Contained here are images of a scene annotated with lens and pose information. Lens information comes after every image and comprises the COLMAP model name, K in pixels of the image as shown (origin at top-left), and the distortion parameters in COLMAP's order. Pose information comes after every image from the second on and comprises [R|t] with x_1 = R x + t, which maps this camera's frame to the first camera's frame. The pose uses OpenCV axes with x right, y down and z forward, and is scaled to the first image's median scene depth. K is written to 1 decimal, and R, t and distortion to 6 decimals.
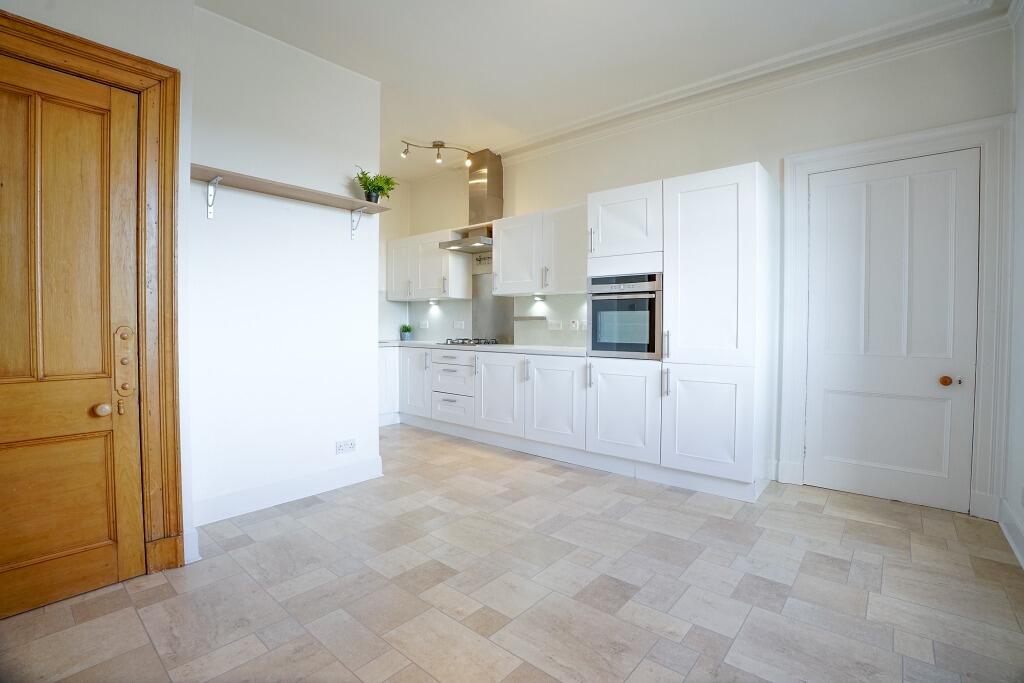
lens RADIAL K [[465.5, 0, 515.8], [0, 465.5, 338.3], [0, 0, 1]] dist [-0.043301, 0.002679]
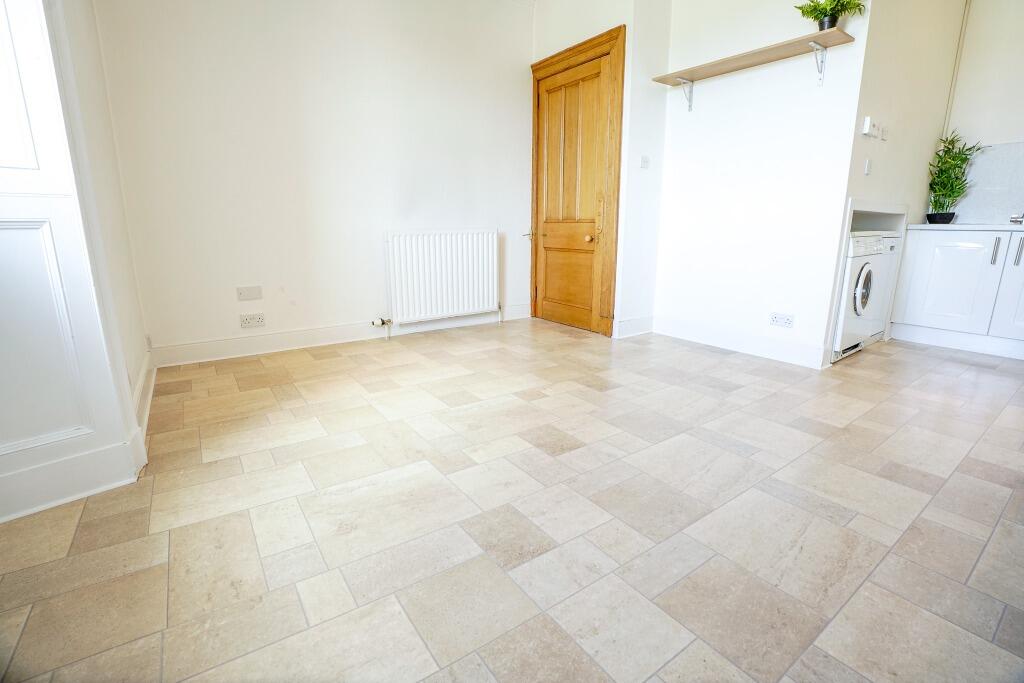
lens RADIAL K [[465.5, 0, 514.9], [0, 465.5, 338.1], [0, 0, 1]] dist [-0.043301, 0.002679]
pose [[-0.238775, 0.222292, -0.945290, 0.856850], [-0.029994, 0.971294, 0.235984, 0.079020], [0.970612, 0.084700, -0.225254, 0.861591]]
